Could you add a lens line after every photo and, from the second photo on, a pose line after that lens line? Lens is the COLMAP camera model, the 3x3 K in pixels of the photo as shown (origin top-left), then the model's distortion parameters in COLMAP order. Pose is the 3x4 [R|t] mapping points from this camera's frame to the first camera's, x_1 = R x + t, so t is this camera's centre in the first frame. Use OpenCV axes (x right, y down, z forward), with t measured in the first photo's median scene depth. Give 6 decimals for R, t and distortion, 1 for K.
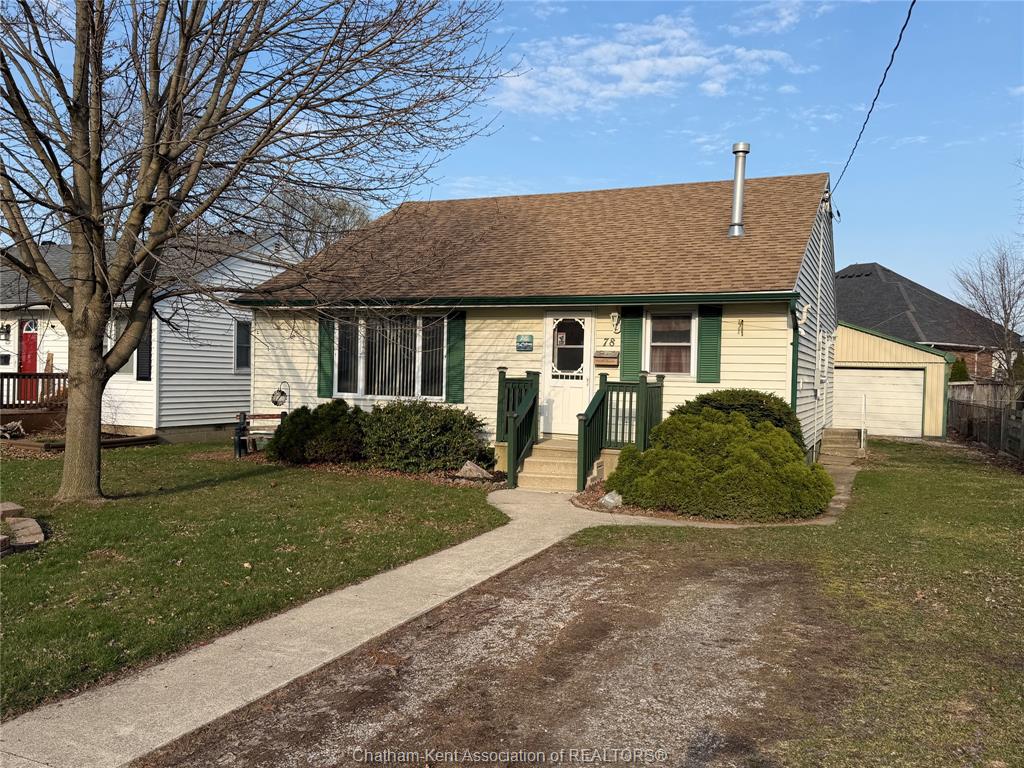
lens RADIAL K [[841.5, 0, 512.0], [0, 841.5, 384.0], [0, 0, 1]] dist [0.048278, -0.008501]
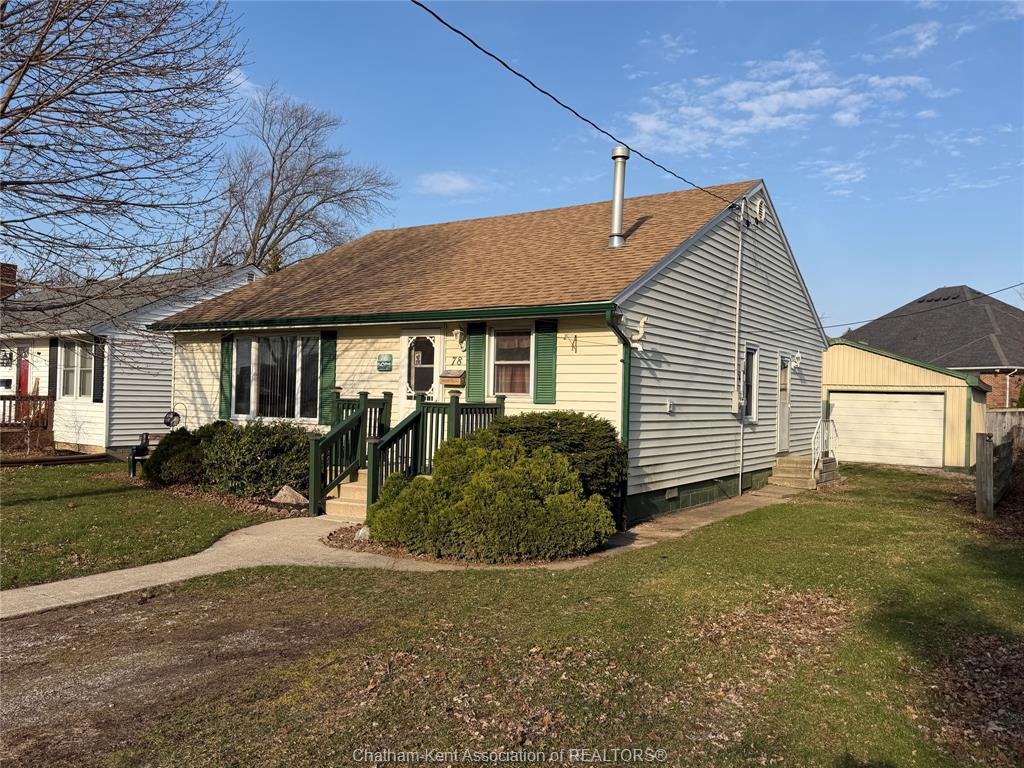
lens RADIAL K [[779.3, 0, 514.5], [0, 779.3, 412.7], [0, 0, 1]] dist [0.026100, 0.001962]
pose [[0.984339, 0.004439, -0.176231, 0.286236], [-0.003773, 0.999984, 0.004114, 0.003205], [0.176246, -0.003385, 0.984340, 0.139263]]
